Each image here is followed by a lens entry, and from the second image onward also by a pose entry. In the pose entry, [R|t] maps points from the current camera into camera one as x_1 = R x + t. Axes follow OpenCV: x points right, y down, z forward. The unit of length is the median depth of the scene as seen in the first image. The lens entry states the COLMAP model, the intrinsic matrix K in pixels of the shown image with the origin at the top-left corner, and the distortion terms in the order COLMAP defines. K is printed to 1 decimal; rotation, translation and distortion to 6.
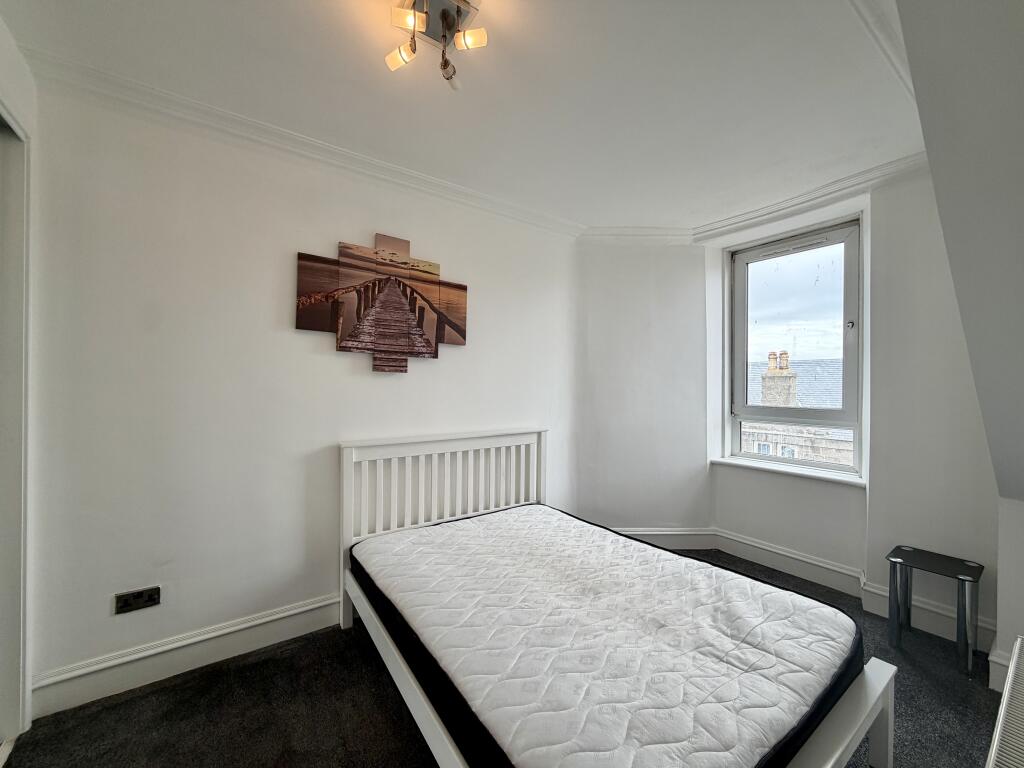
lens RADIAL K [[409.1, 0, 513.7], [0, 409.1, 385.5], [0, 0, 1]] dist [-0.000699, -0.000184]
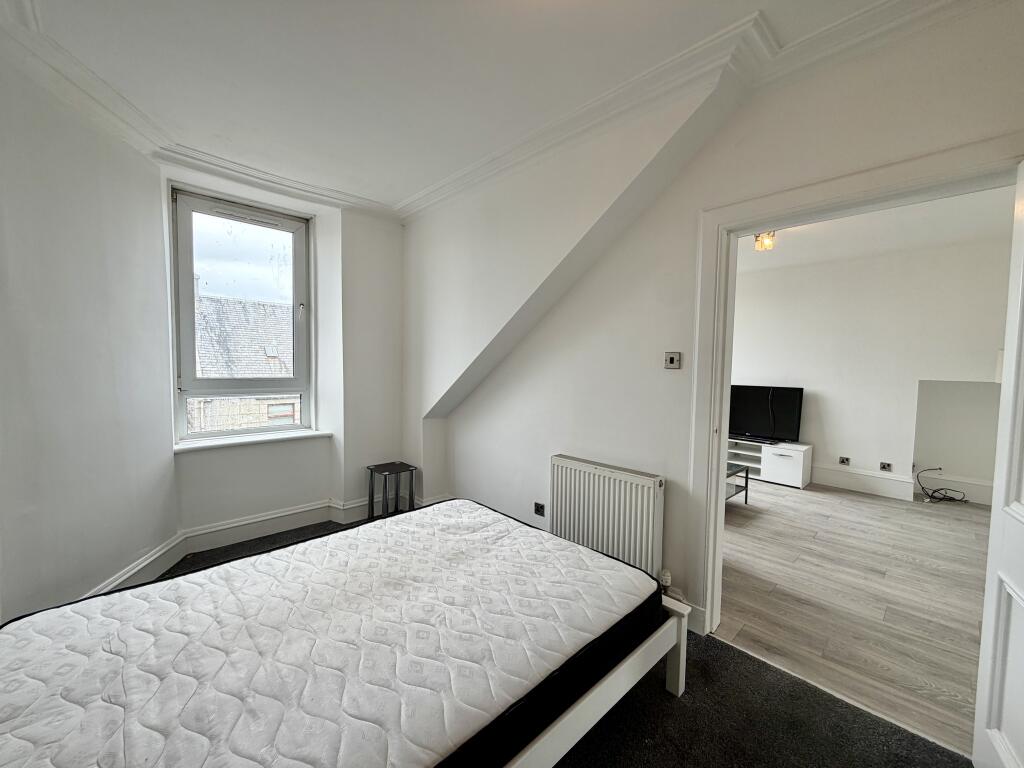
lens RADIAL K [[409.1, 0, 513.7], [0, 409.1, 385.5], [0, 0, 1]] dist [-0.000699, -0.000184]
pose [[-0.149762, -0.057661, 0.987039, -0.442179], [-0.013524, 0.998324, 0.056268, 0.006749], [-0.988630, -0.004922, -0.150290, 0.538280]]
